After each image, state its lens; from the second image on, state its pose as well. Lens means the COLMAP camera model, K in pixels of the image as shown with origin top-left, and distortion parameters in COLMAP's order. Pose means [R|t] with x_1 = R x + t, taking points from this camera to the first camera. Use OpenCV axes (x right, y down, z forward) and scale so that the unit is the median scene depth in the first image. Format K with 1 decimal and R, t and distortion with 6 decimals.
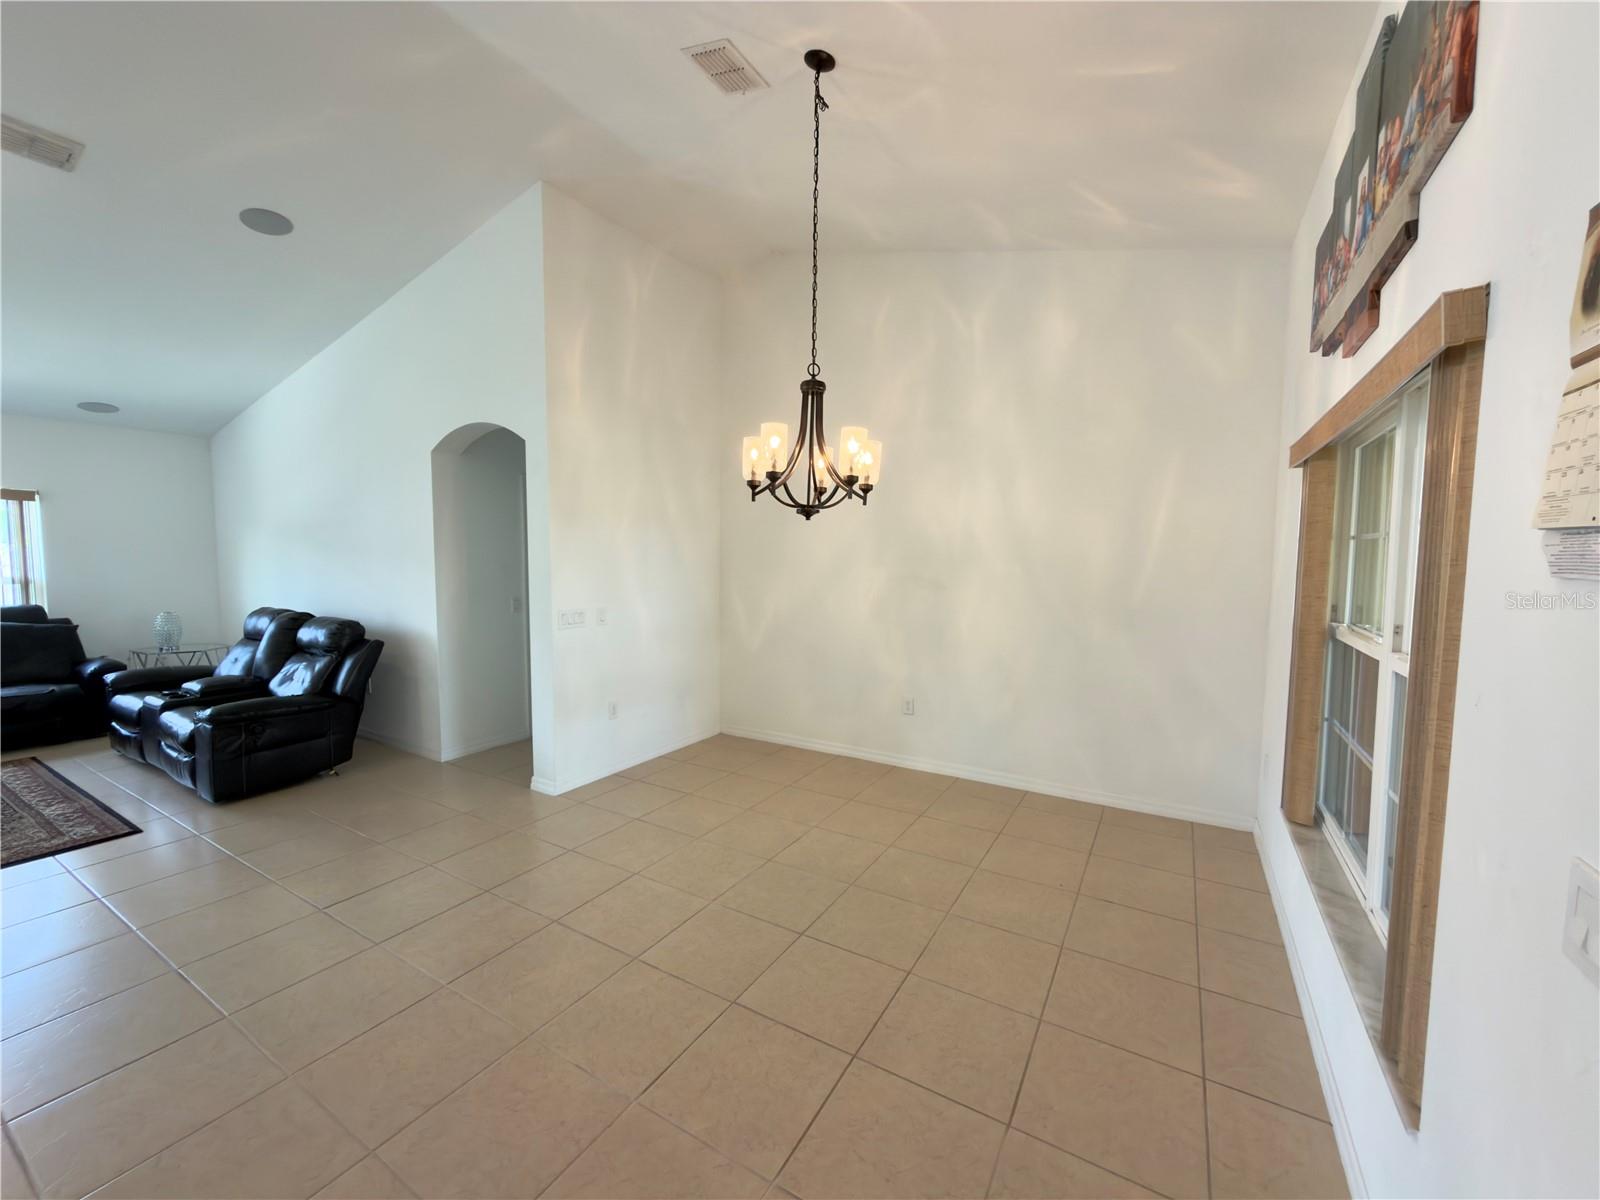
lens RADIAL K [[638.0, 0, 804.3], [0, 638.0, 603.1], [0, 0, 1]] dist [-0.004396, 0.001605]
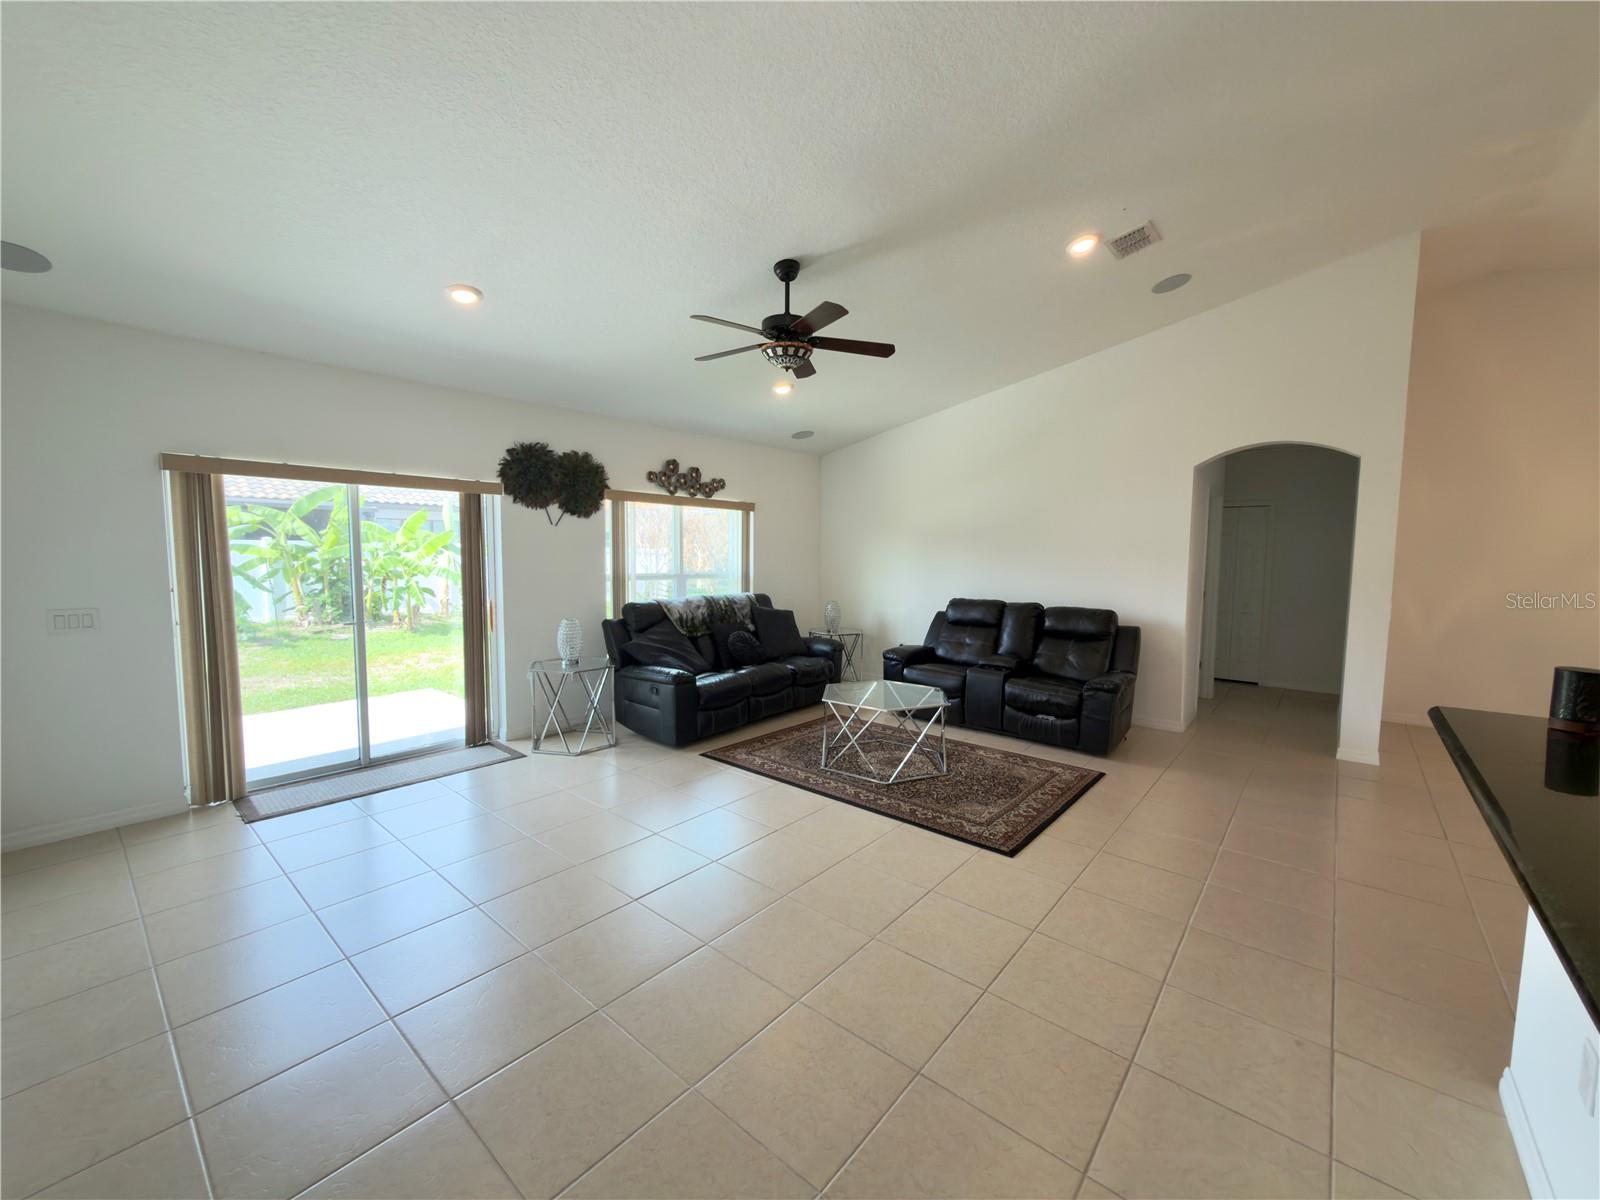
lens RADIAL K [[638.0, 0, 805.0], [0, 638.0, 600.2], [0, 0, 1]] dist [-0.004396, 0.001605]
pose [[0.986533, 0.013280, -0.163020, -1.140720], [-0.013552, 0.999908, -0.000553, 0.017477], [0.162998, 0.002754, 0.986623, -0.280209]]
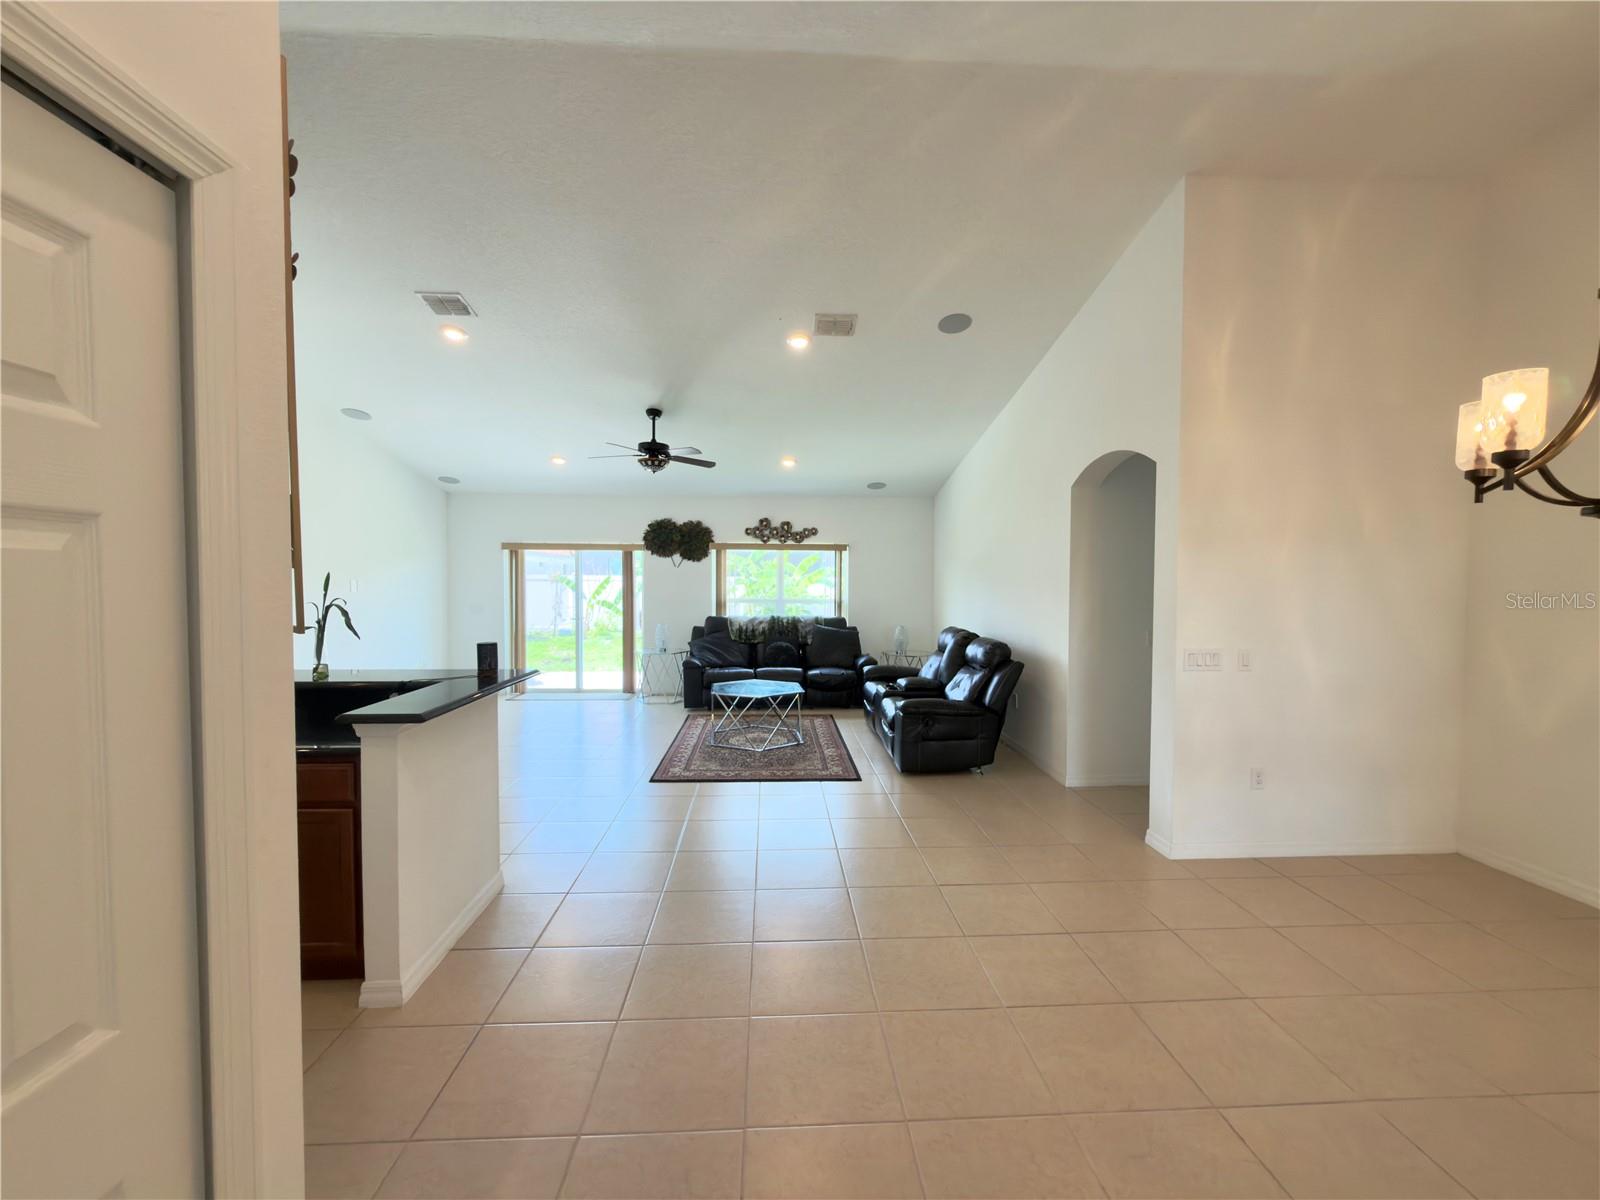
lens RADIAL K [[638.0, 0, 806.1], [0, 638.0, 598.1], [0, 0, 1]] dist [-0.004396, 0.001605]
pose [[0.557270, 0.018018, -0.830136, 0.047872], [-0.064162, 0.997710, -0.021417, -0.005563], [0.827848, 0.065198, 0.557150, 0.065348]]
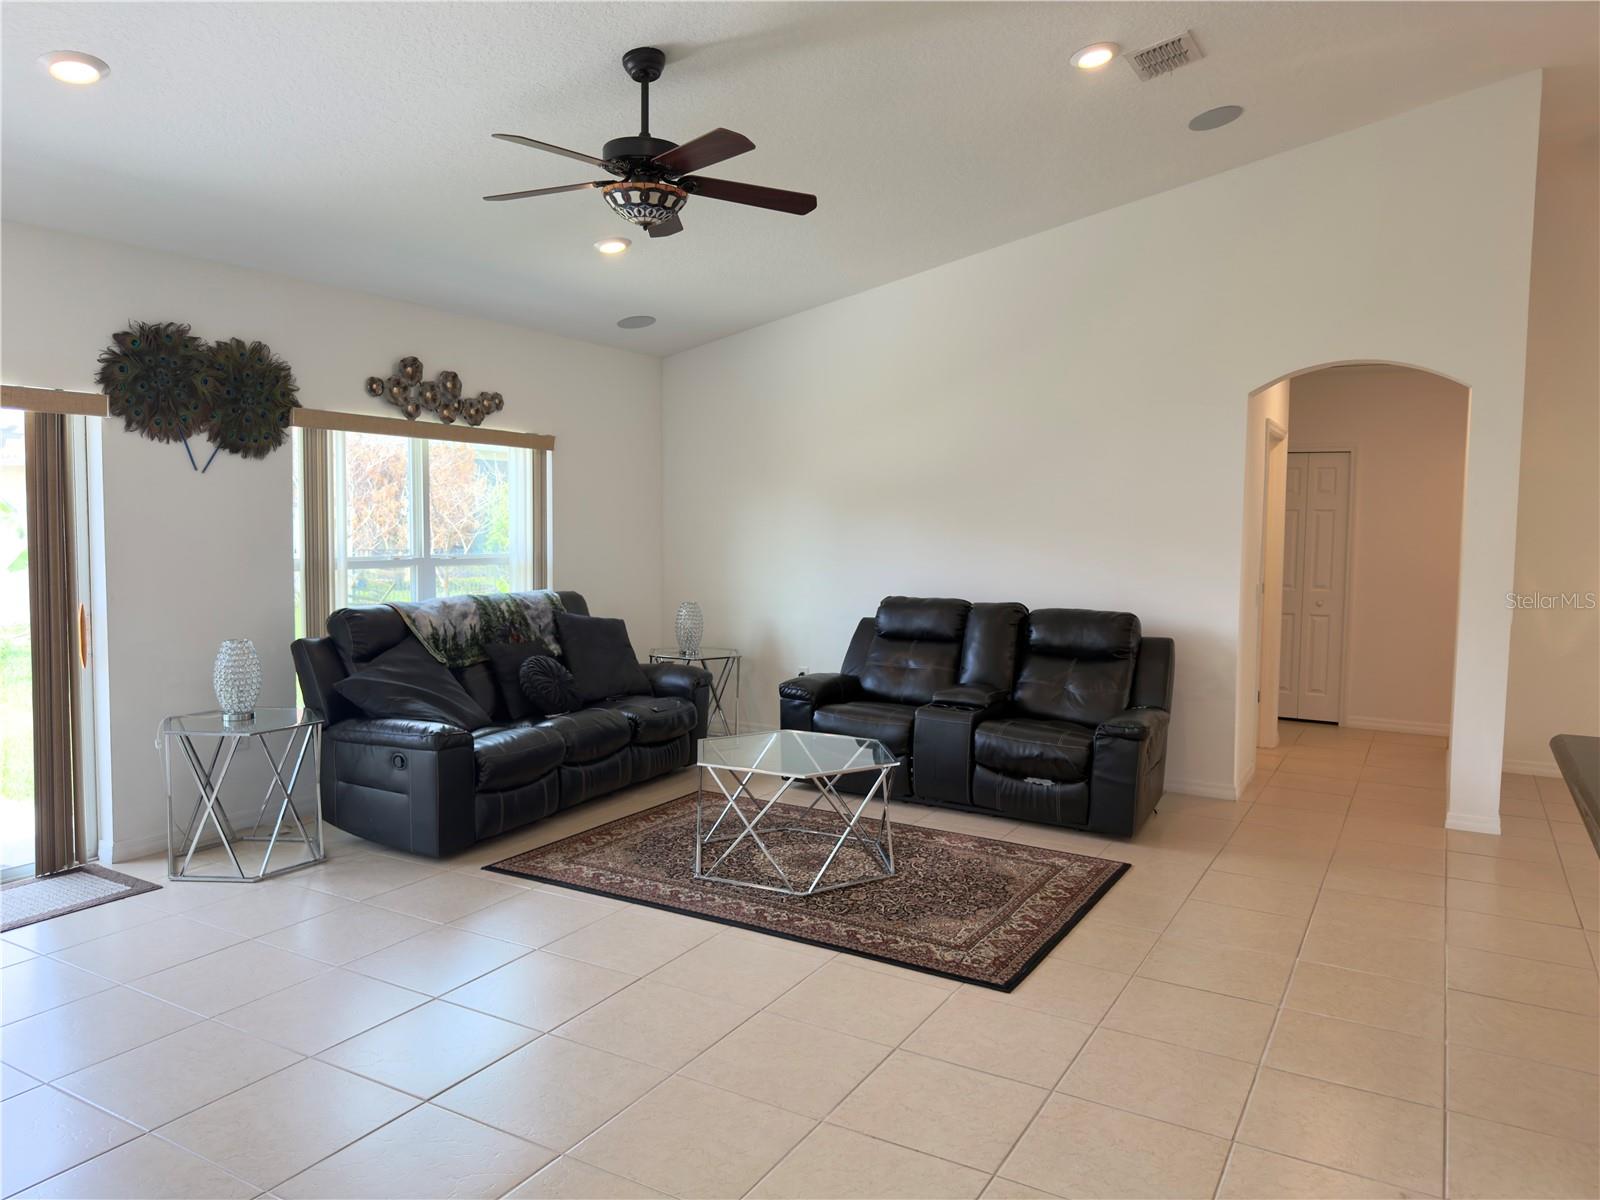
lens RADIAL K [[1122.9, 0, 802.1], [0, 1122.9, 590.8], [0, 0, 1]] dist [0.038544, -0.057173]
pose [[0.999845, 0.004380, 0.017074, -1.192703], [-0.004206, 0.999939, -0.010222, 0.016783], [-0.017118, 0.010149, 0.999802, -0.366759]]
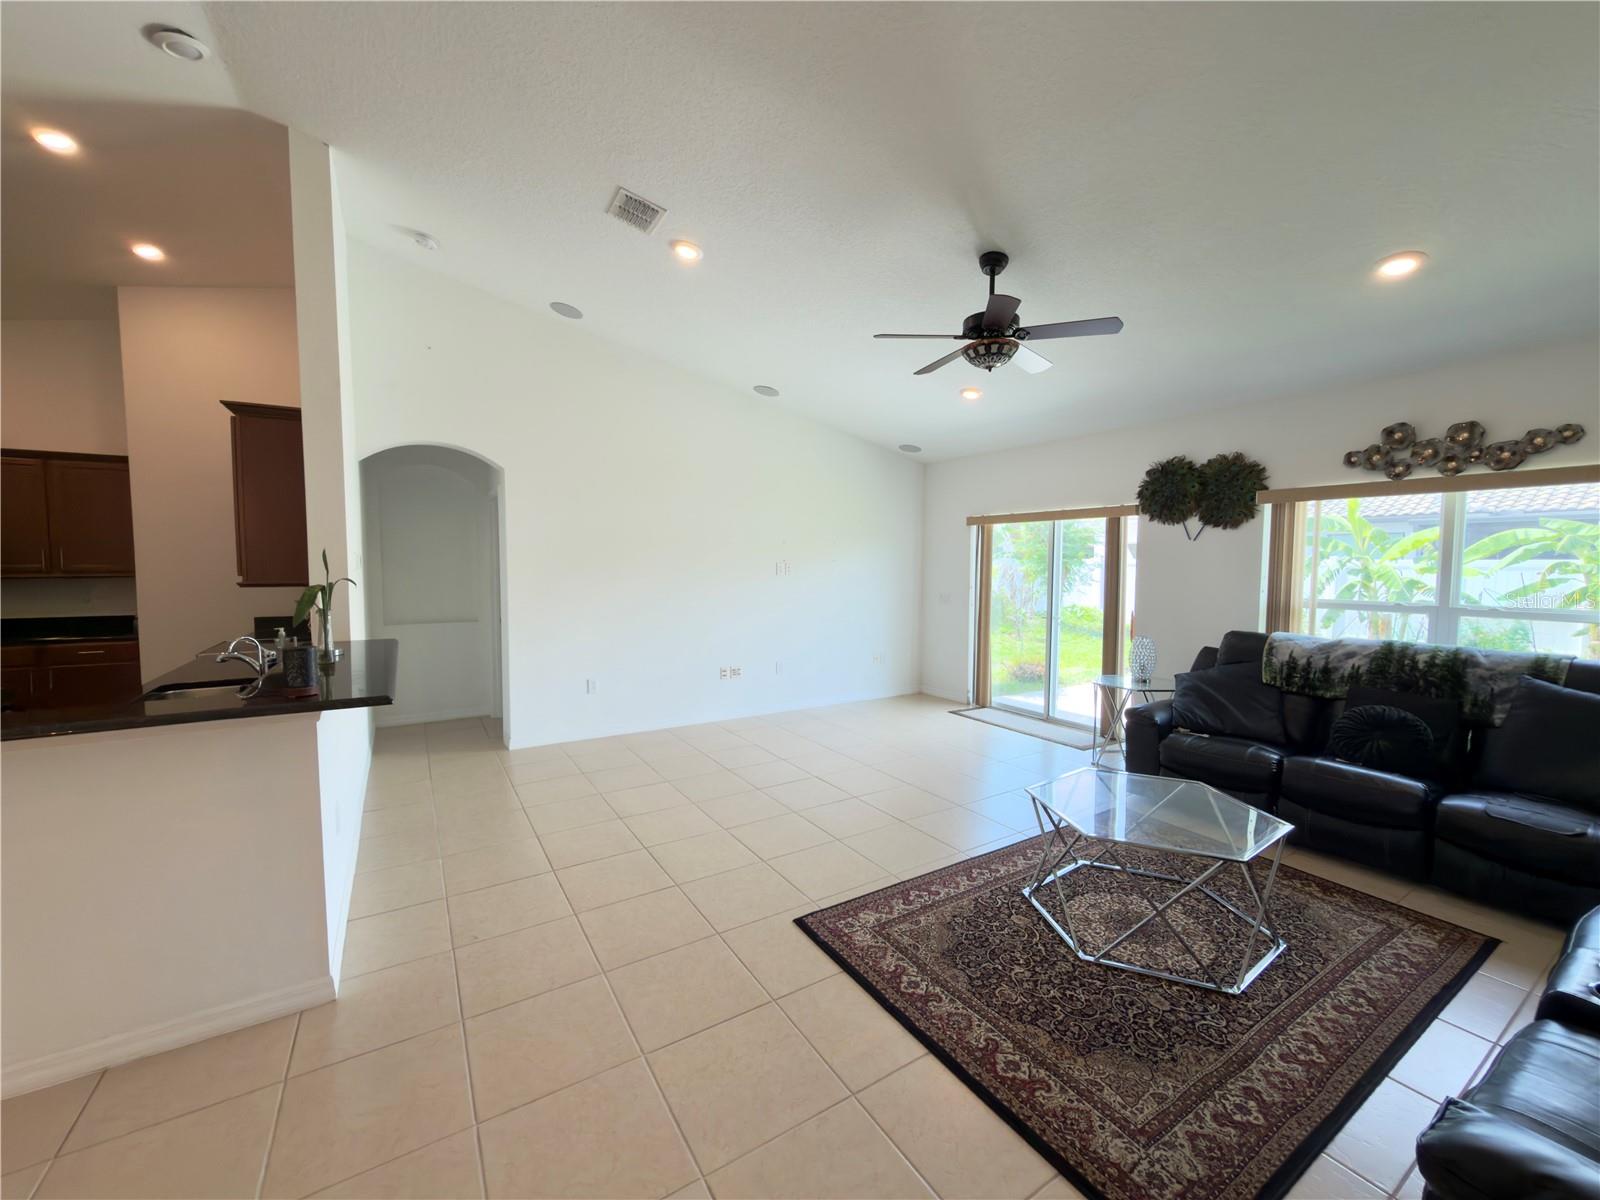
lens RADIAL K [[638.0, 0, 800.7], [0, 638.0, 599.9], [0, 0, 1]] dist [-0.004396, 0.001605]
pose [[-0.462411, 0.040062, -0.885760, -0.489169], [-0.077063, 0.993383, 0.085160, -0.054839], [0.883311, 0.107638, -0.456263, 0.734905]]
